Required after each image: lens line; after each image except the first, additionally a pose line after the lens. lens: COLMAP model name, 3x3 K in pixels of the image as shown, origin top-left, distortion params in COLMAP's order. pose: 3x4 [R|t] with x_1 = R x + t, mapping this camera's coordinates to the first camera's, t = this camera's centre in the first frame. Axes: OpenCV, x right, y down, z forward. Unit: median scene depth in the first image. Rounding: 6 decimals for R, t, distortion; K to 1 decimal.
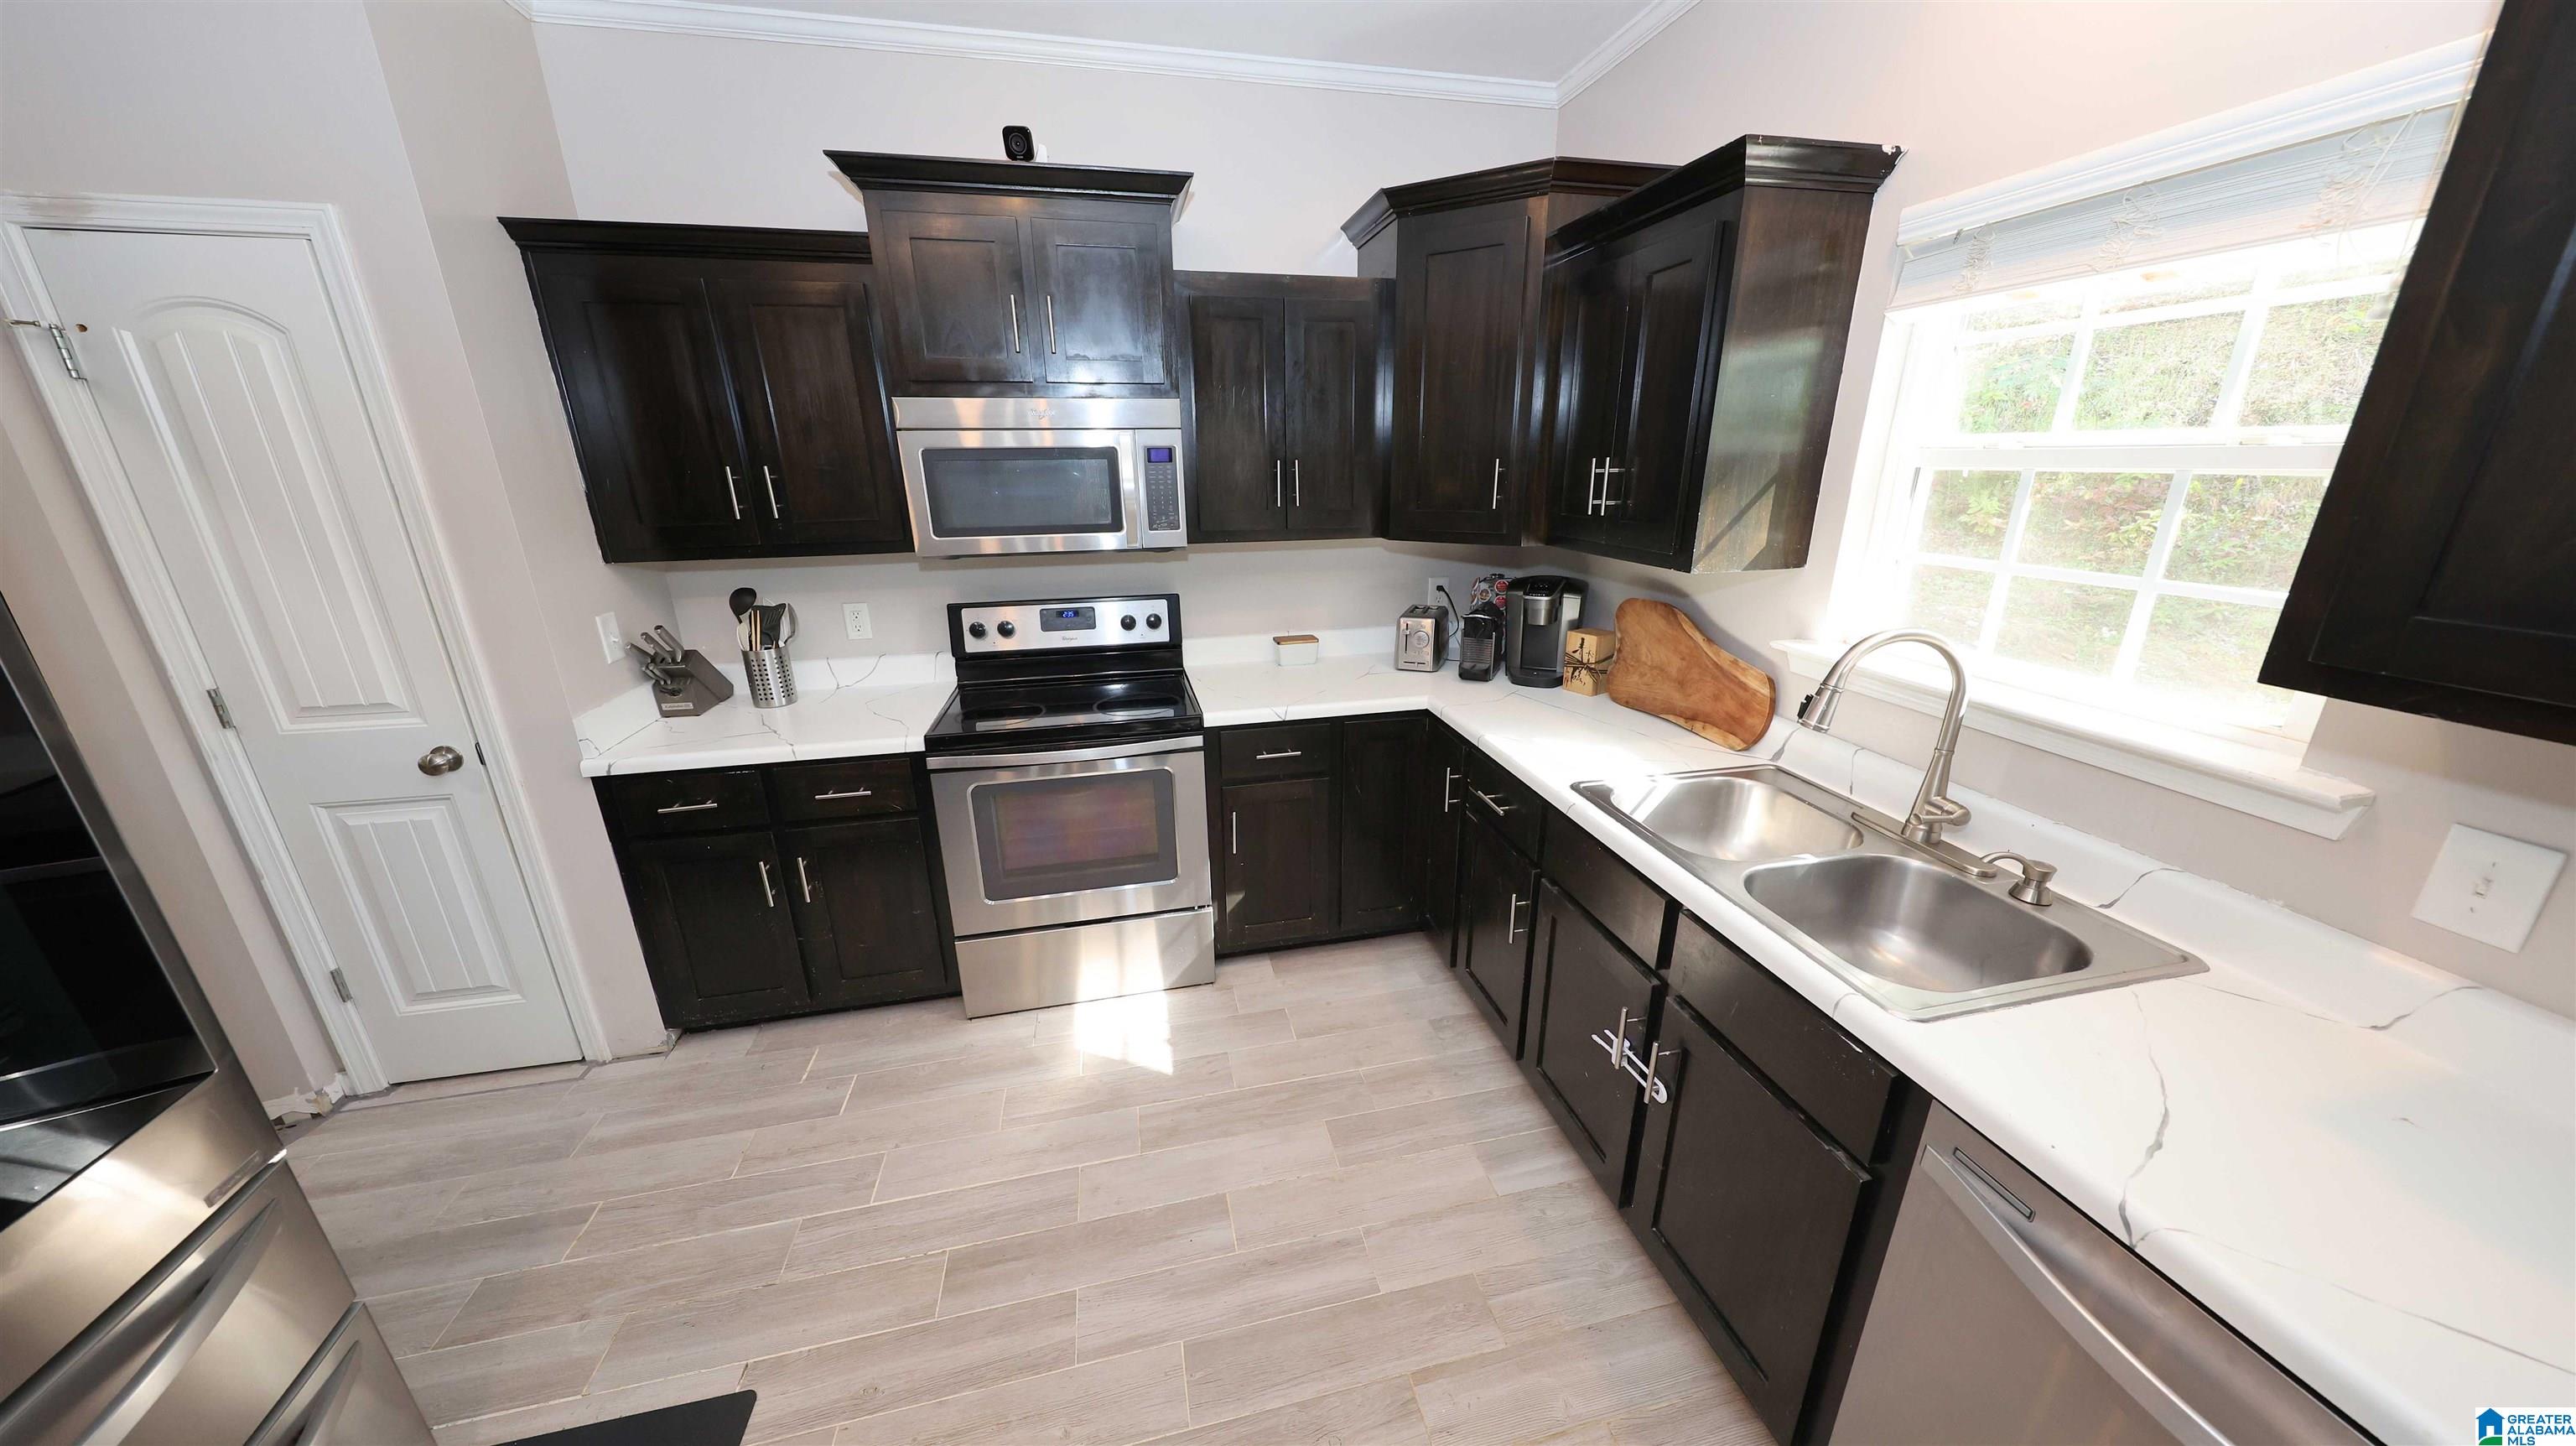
lens RADIAL K [[806.8, 0, 1297.1], [0, 806.8, 725.1], [0, 0, 1]] dist [-0.000039, -0.000060]
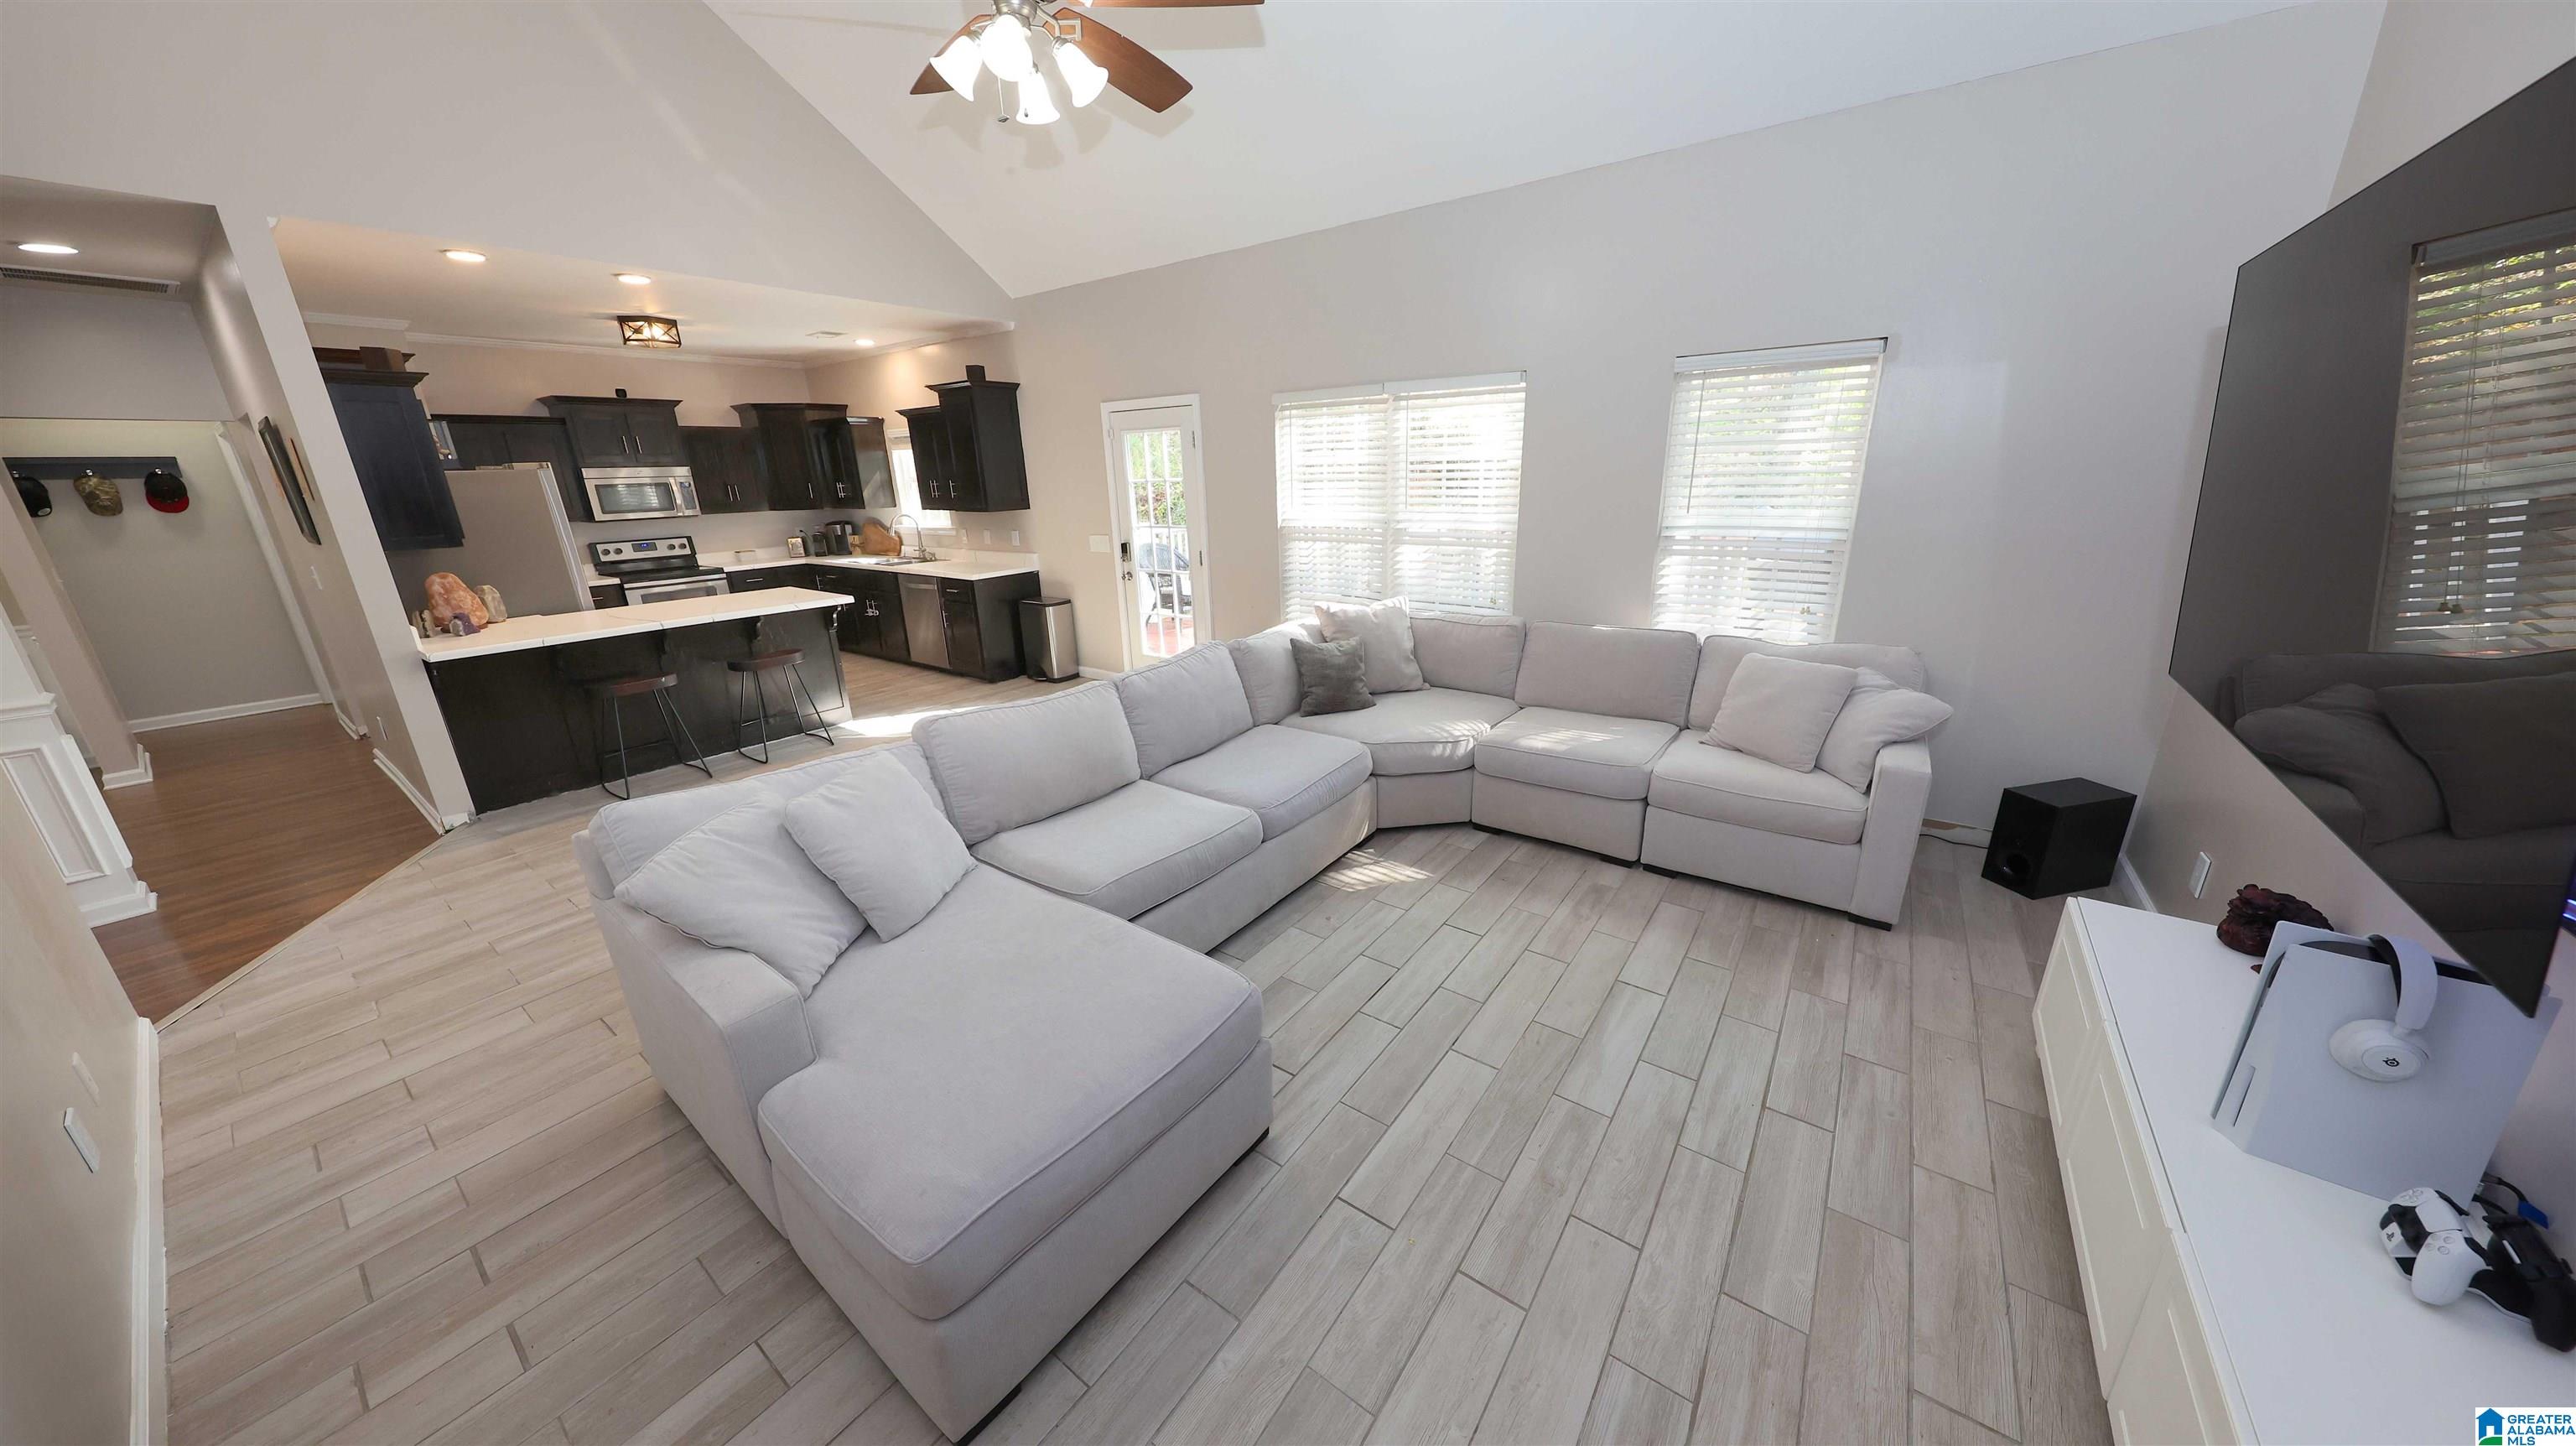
lens RADIAL K [[806.8, 0, 1293.2], [0, 806.8, 717.9], [0, 0, 1]] dist [-0.000039, -0.000060]
pose [[0.752273, -0.206578, 0.625628, -0.491782], [0.223126, 0.973342, 0.053099, 0.811524], [-0.619920, 0.099649, 0.778312, -2.518067]]
